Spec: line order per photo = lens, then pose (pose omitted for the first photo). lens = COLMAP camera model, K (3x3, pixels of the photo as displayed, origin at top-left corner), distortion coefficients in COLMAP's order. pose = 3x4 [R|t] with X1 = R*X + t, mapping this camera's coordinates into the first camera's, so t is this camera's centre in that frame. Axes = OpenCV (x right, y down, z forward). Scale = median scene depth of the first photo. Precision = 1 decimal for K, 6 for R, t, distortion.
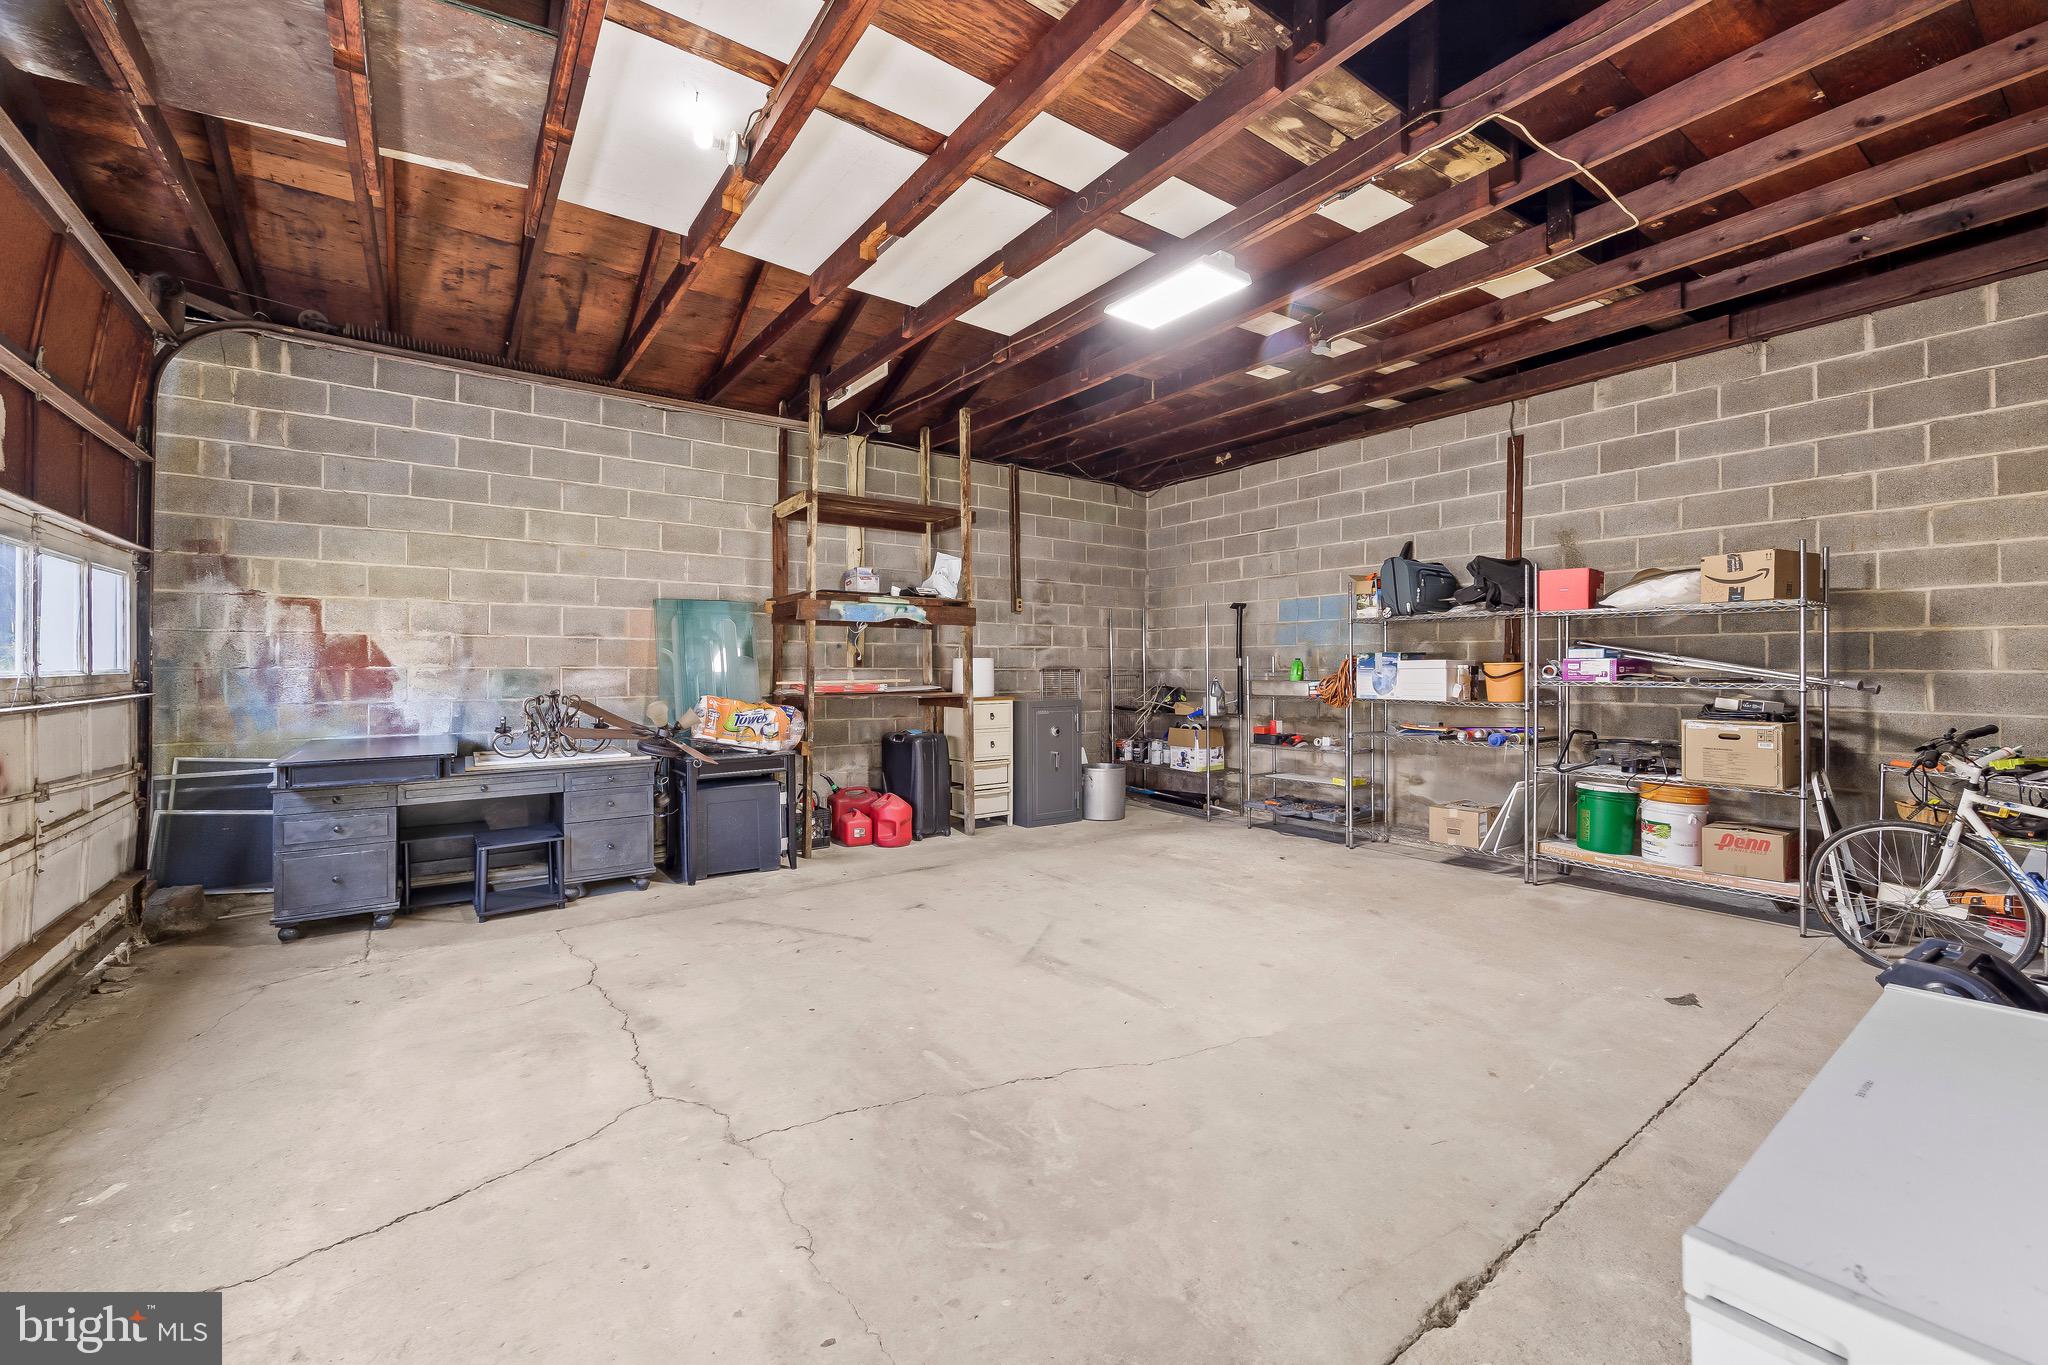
lens RADIAL K [[837.6, 0, 1029.5], [0, 837.6, 673.1], [0, 0, 1]] dist [-0.001881, 0.000692]
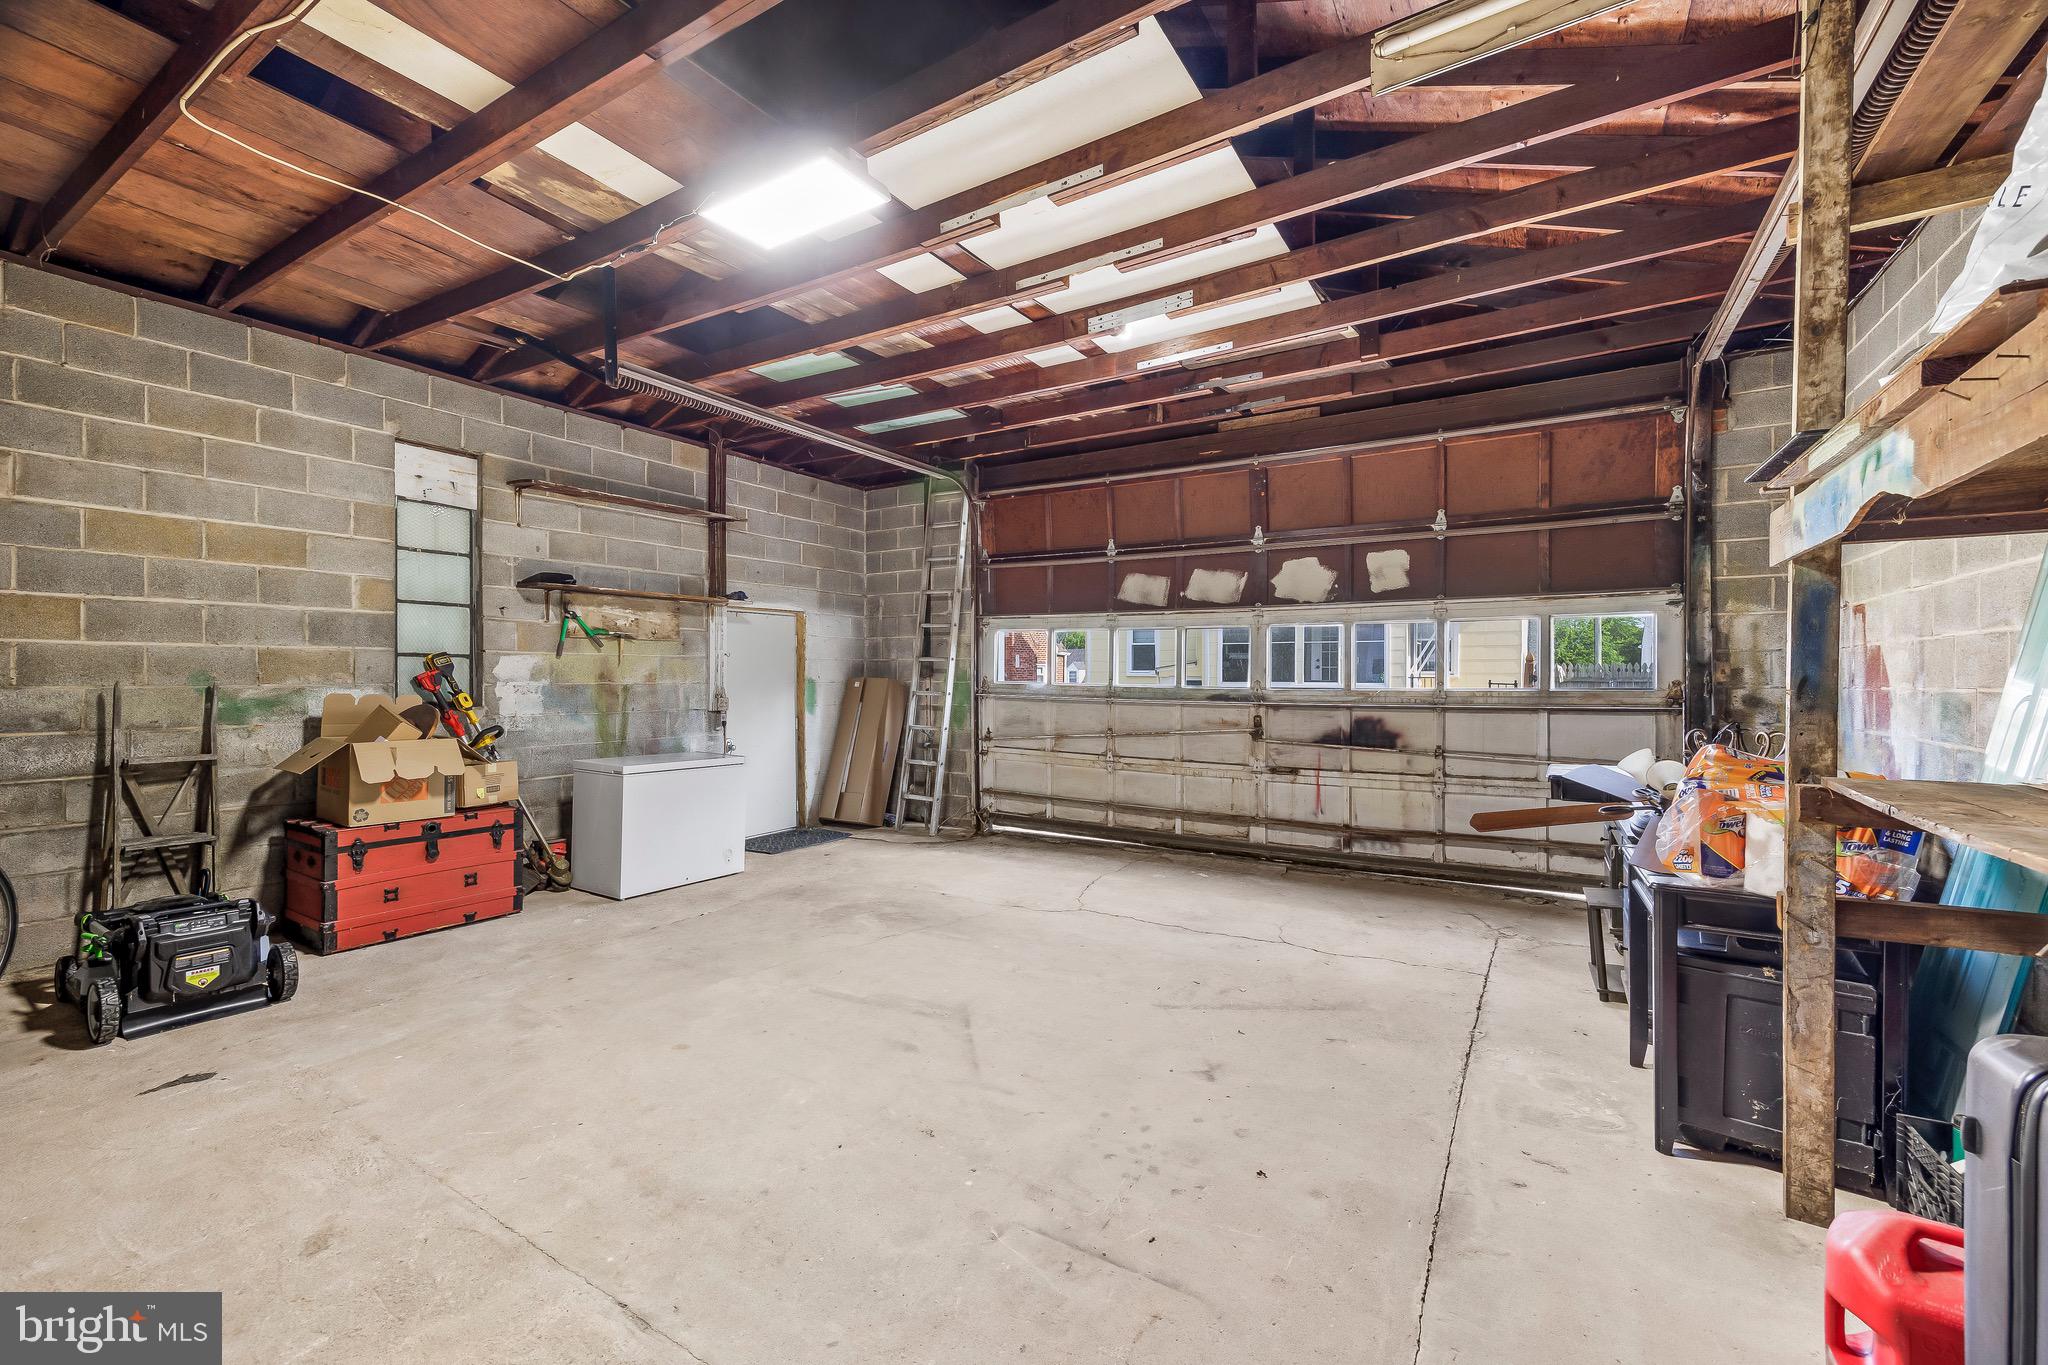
lens RADIAL K [[837.6, 0, 1023.0], [0, 837.6, 681.8], [0, 0, 1]] dist [-0.001881, 0.000692]
pose [[-0.923116, 0.000728, -0.384520, 0.330608], [-0.002293, 0.999970, 0.007398, -0.023502], [0.384514, 0.007711, -0.923087, 2.165199]]
